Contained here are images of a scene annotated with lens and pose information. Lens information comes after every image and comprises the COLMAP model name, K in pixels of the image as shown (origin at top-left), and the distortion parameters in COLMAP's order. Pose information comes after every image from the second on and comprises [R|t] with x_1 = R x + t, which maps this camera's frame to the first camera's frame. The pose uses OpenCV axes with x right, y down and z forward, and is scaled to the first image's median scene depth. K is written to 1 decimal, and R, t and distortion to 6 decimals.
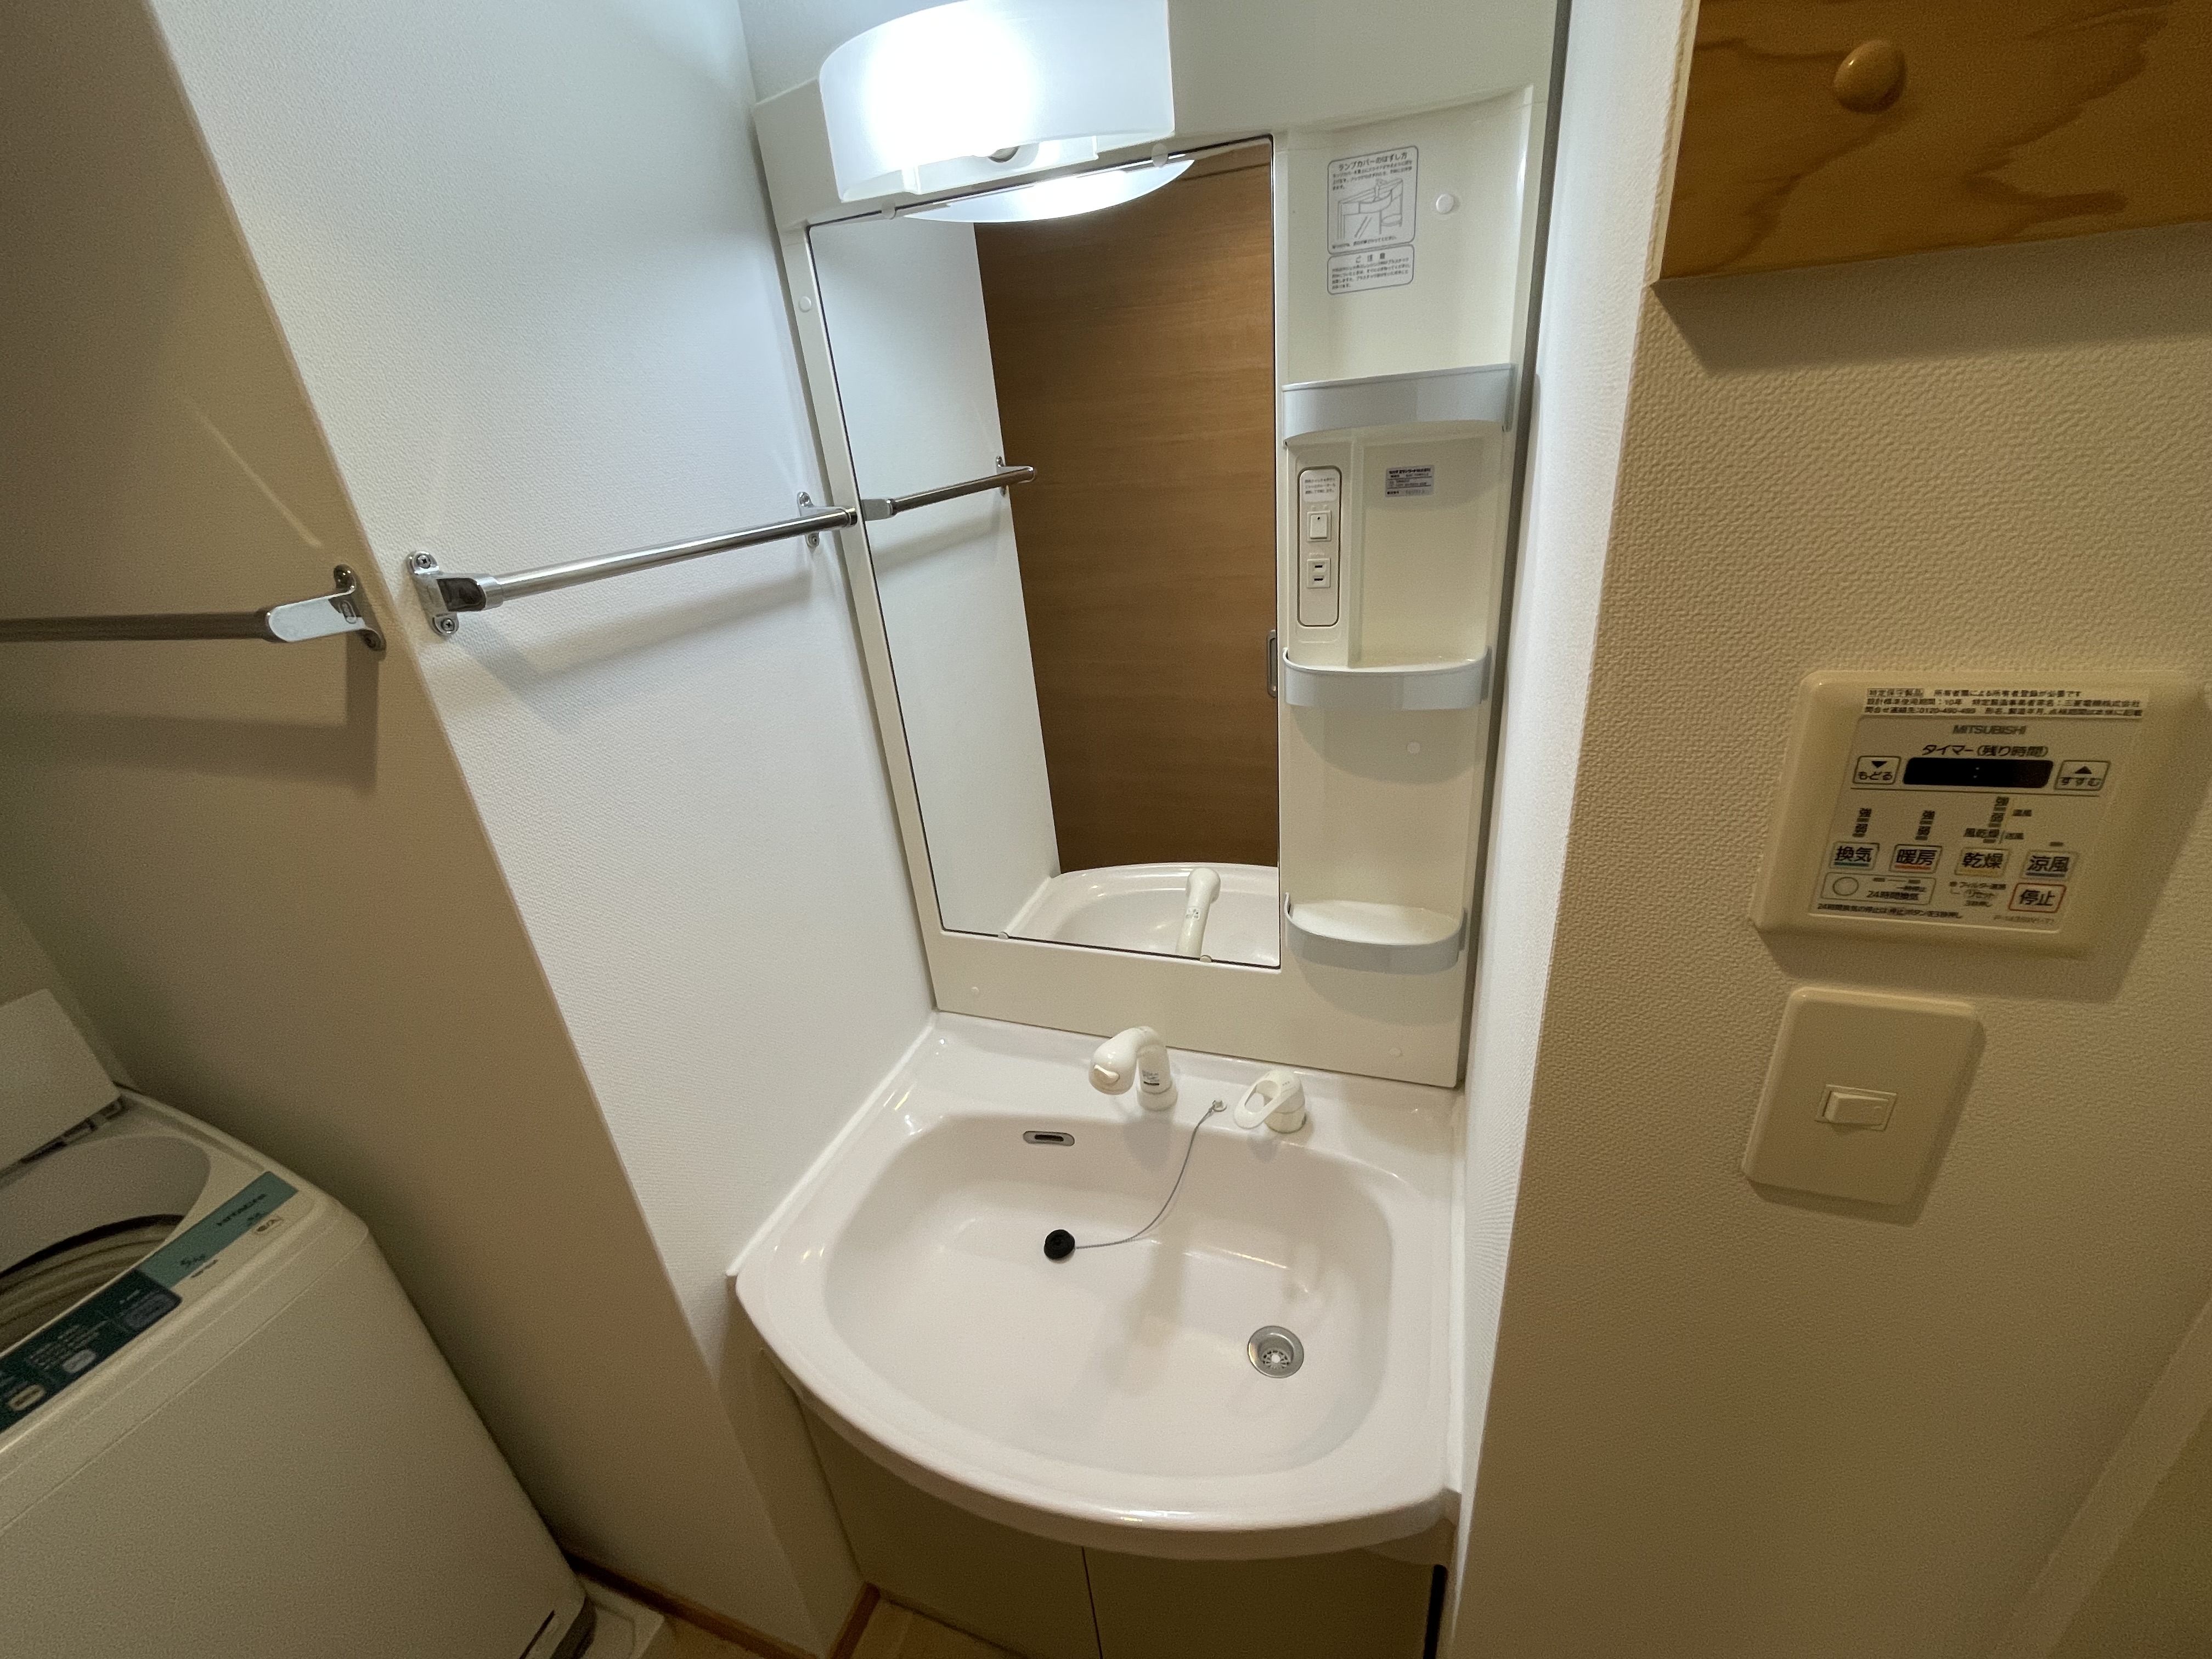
lens RADIAL K [[896.9, 0, 1113.2], [0, 896.9, 826.1], [0, 0, 1]] dist [0.000882, -0.000123]
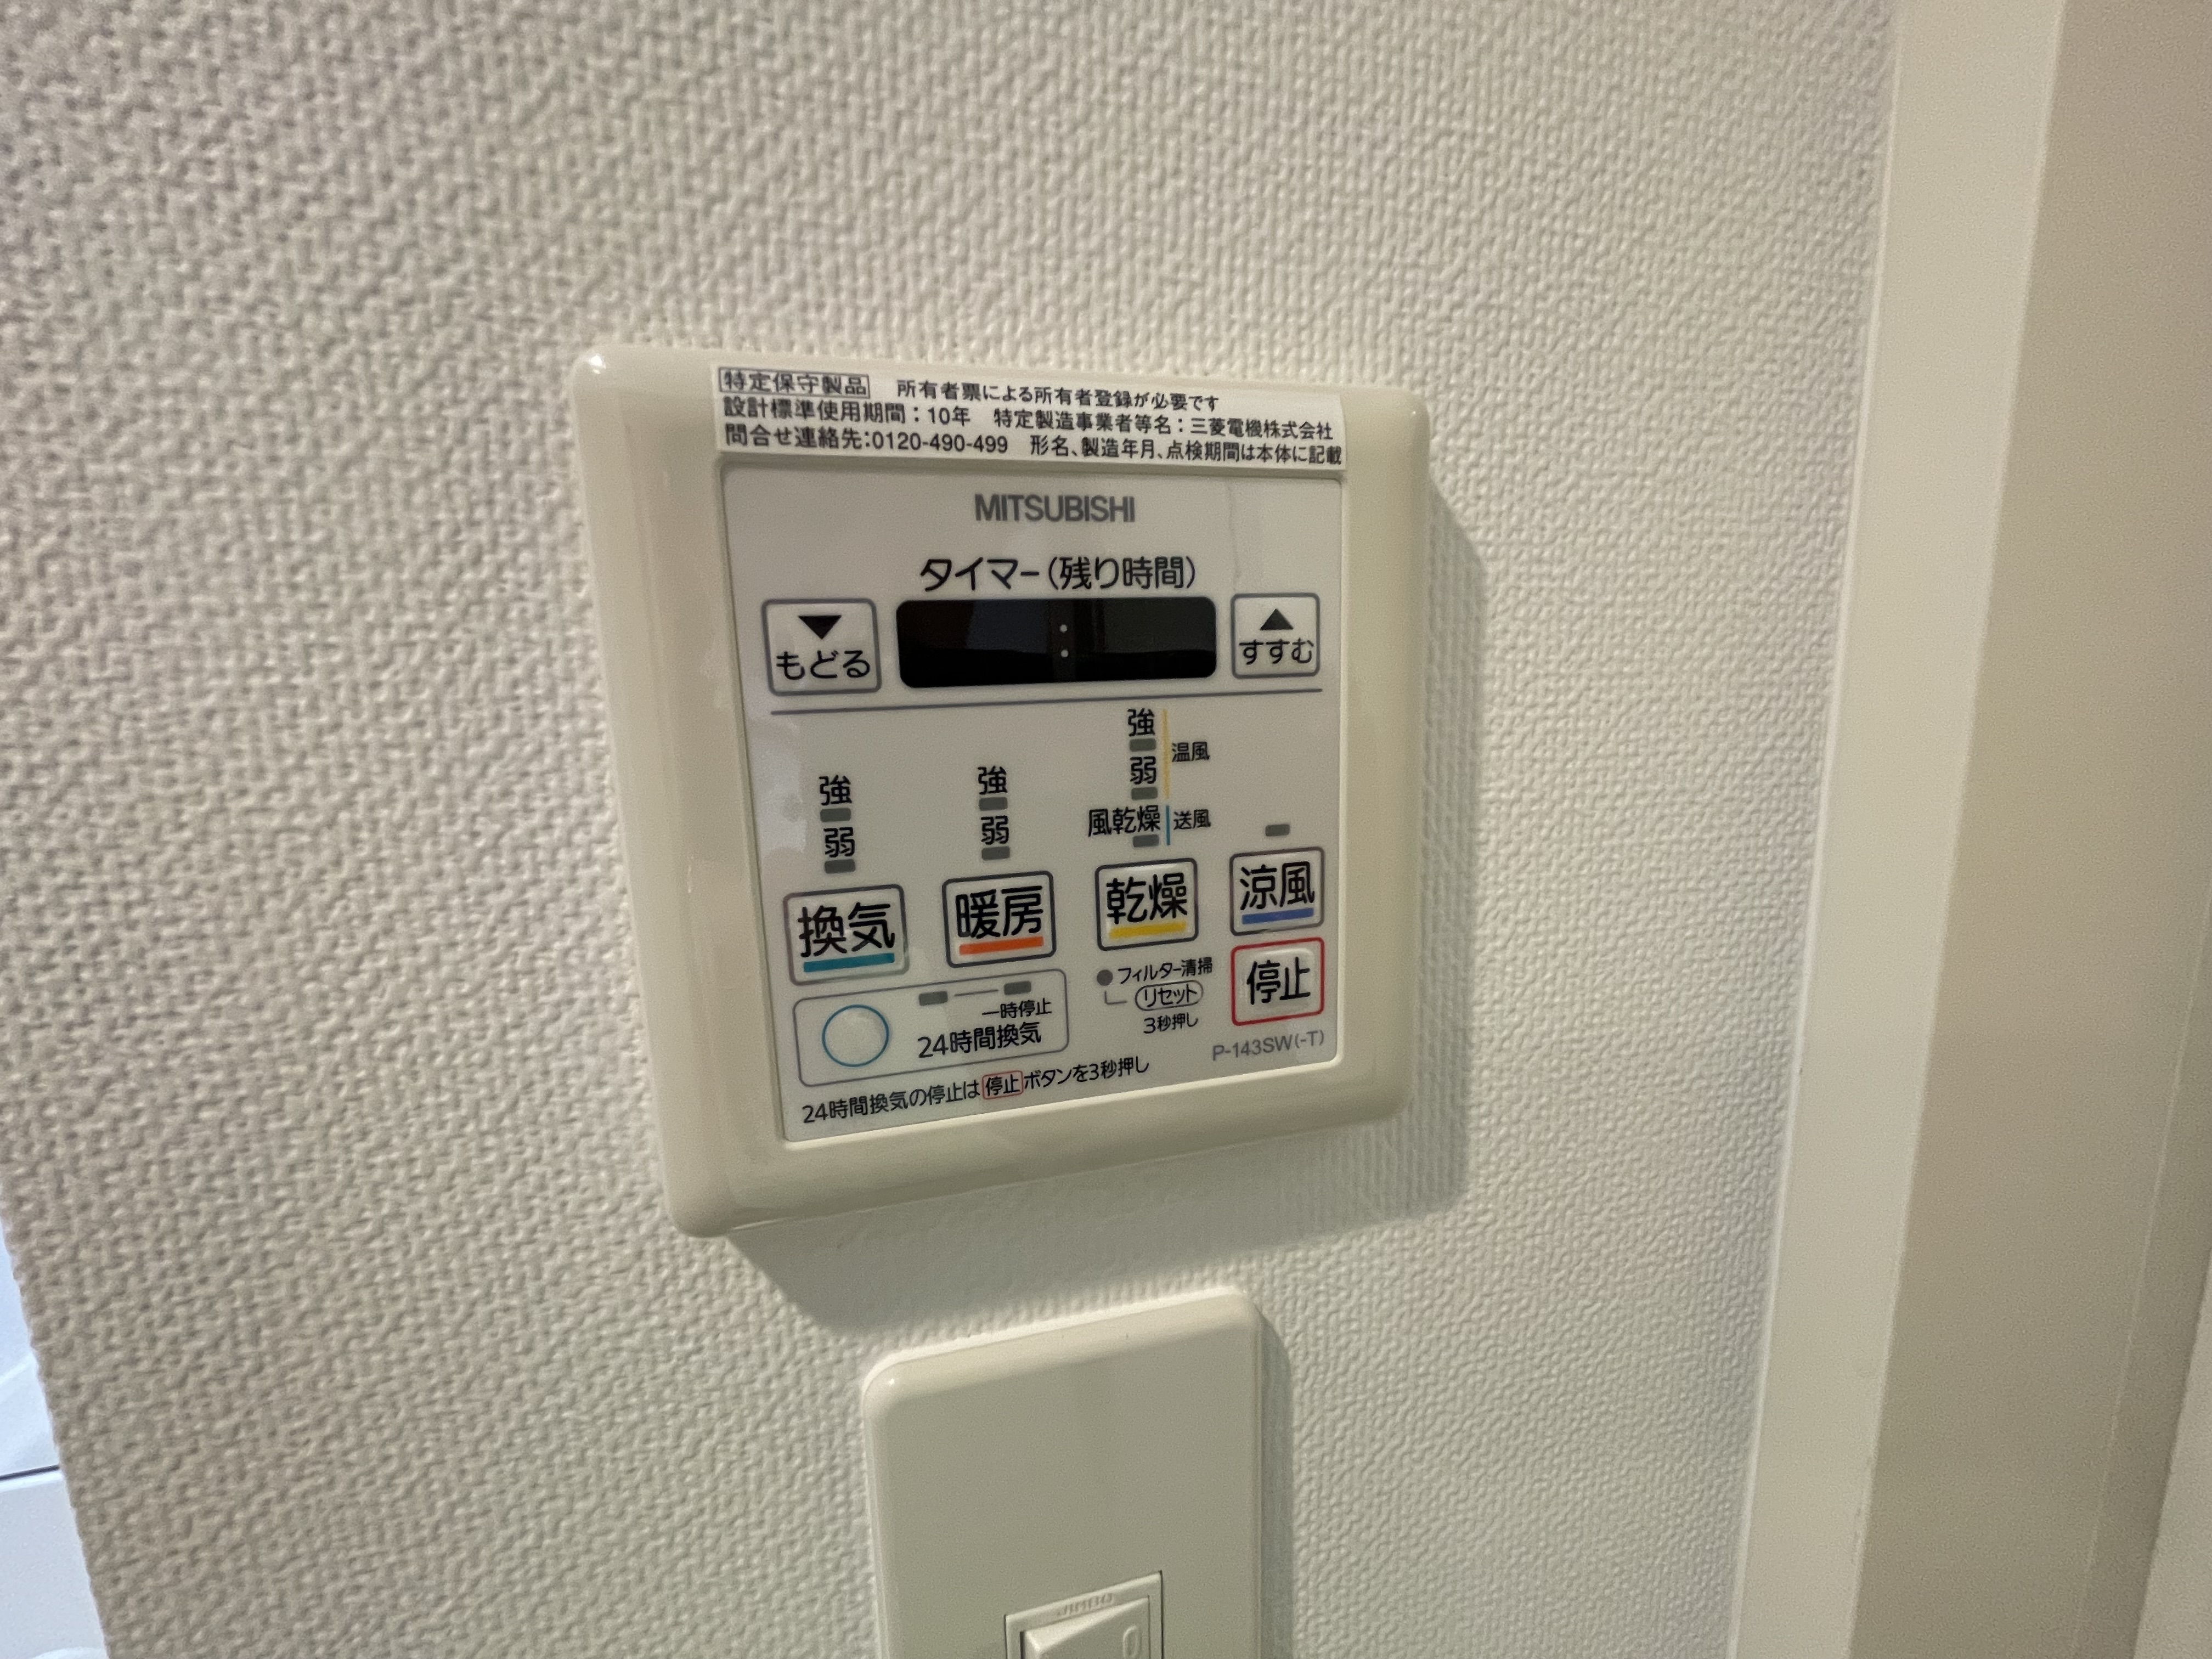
lens RADIAL K [[896.9, 0, 1107.9], [0, 896.9, 828.9], [0, 0, 1]] dist [0.000882, -0.000123]
pose [[0.834511, -0.027920, 0.550284, 0.381476], [0.185185, 0.954831, -0.232388, 0.046950], [-0.518940, 0.295834, 0.801987, 0.357176]]
